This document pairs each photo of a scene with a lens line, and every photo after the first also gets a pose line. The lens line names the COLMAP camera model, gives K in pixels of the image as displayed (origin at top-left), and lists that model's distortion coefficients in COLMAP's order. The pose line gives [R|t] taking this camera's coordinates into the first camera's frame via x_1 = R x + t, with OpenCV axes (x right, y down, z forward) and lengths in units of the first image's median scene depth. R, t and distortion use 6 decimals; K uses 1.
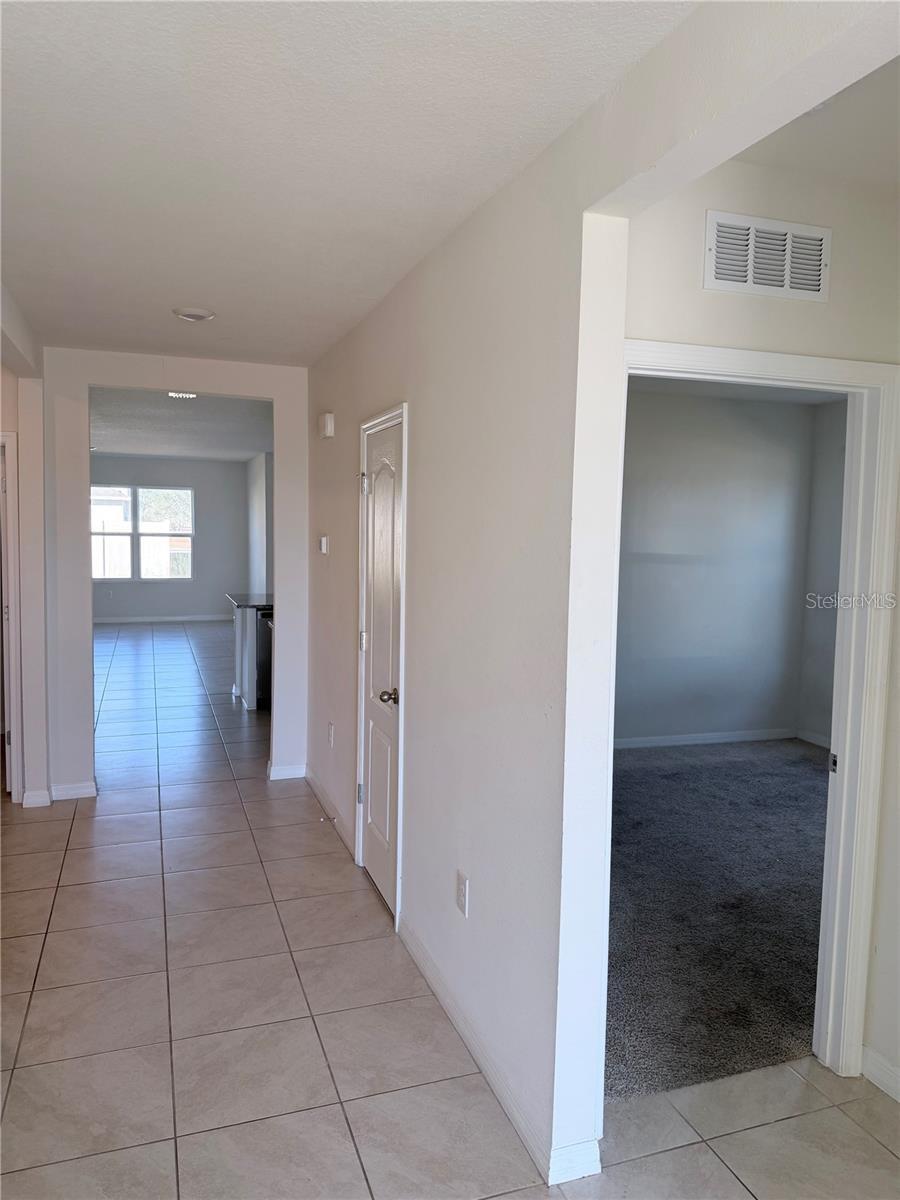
lens RADIAL K [[858.3, 0, 450.0], [0, 858.3, 600.0], [0, 0, 1]] dist [0.043207, -0.005682]
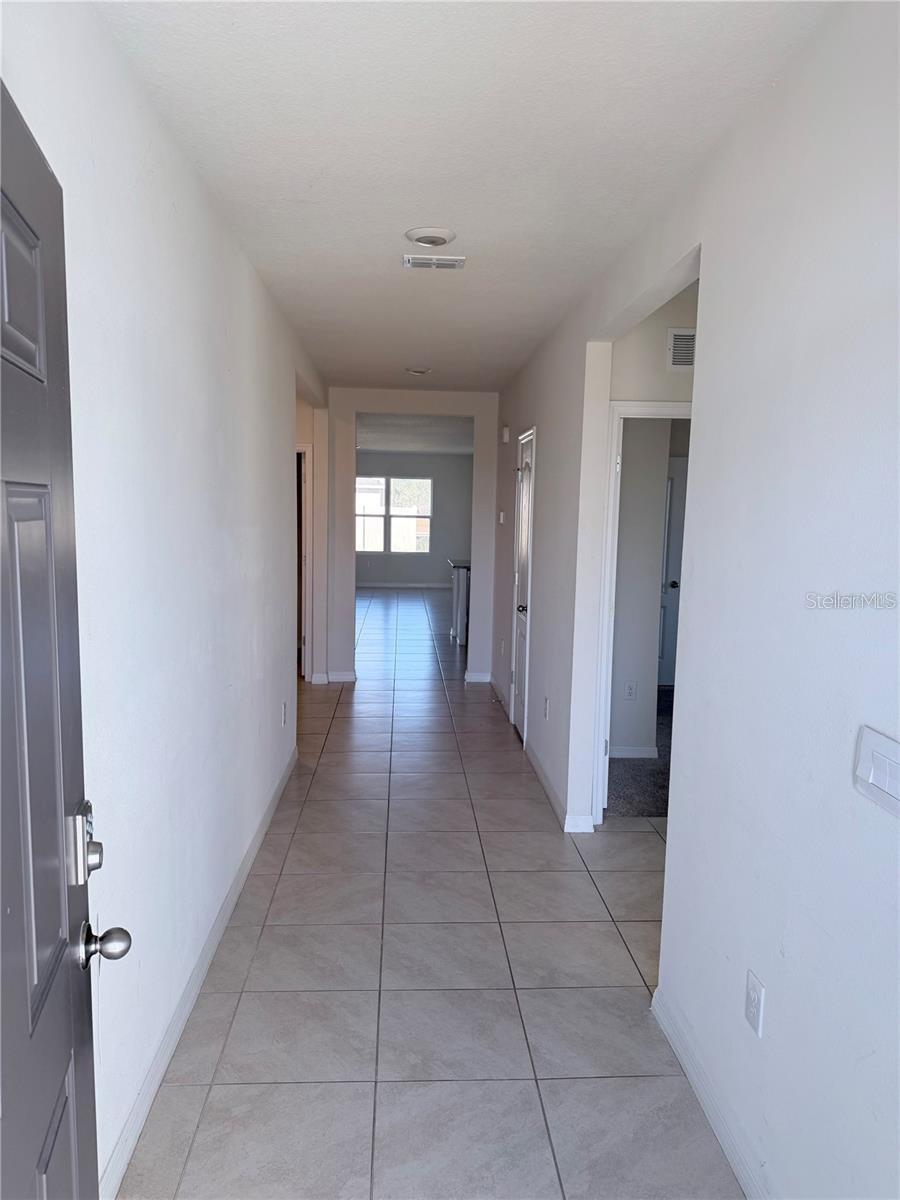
lens RADIAL K [[858.3, 0, 450.0], [0, 858.3, 600.0], [0, 0, 1]] dist [0.043207, -0.005682]
pose [[0.960704, 0.028250, -0.276133, 0.196468], [-0.023969, 0.999535, 0.018866, 0.057146], [0.276537, -0.011506, 0.960934, -0.478853]]
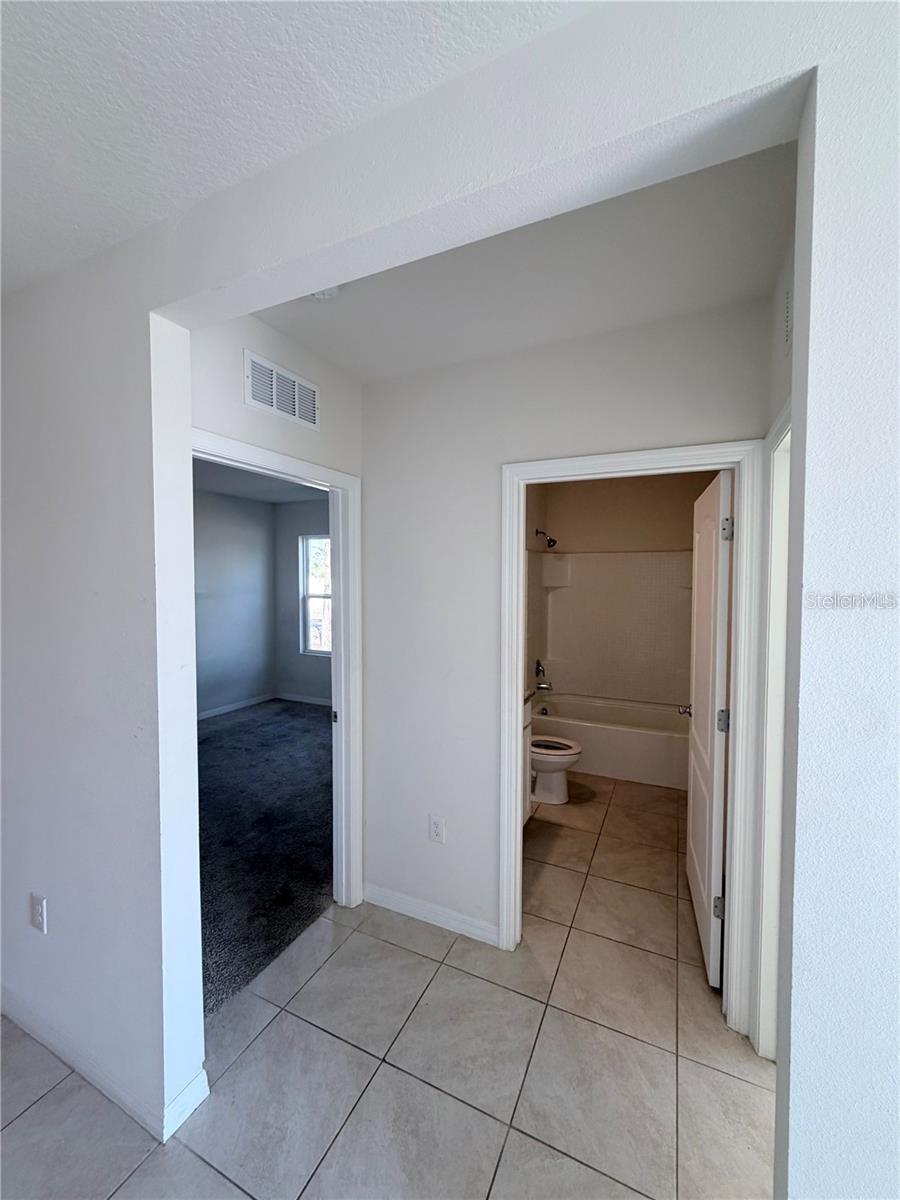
lens RADIAL K [[482.5, 0, 451.3], [0, 482.5, 594.3], [0, 0, 1]] dist [0.001863, 0.000588]
pose [[0.710153, -0.047076, 0.702472, -0.017649], [0.078485, 0.996836, -0.012541, -0.008229], [-0.699659, 0.064040, 0.711601, 0.121612]]
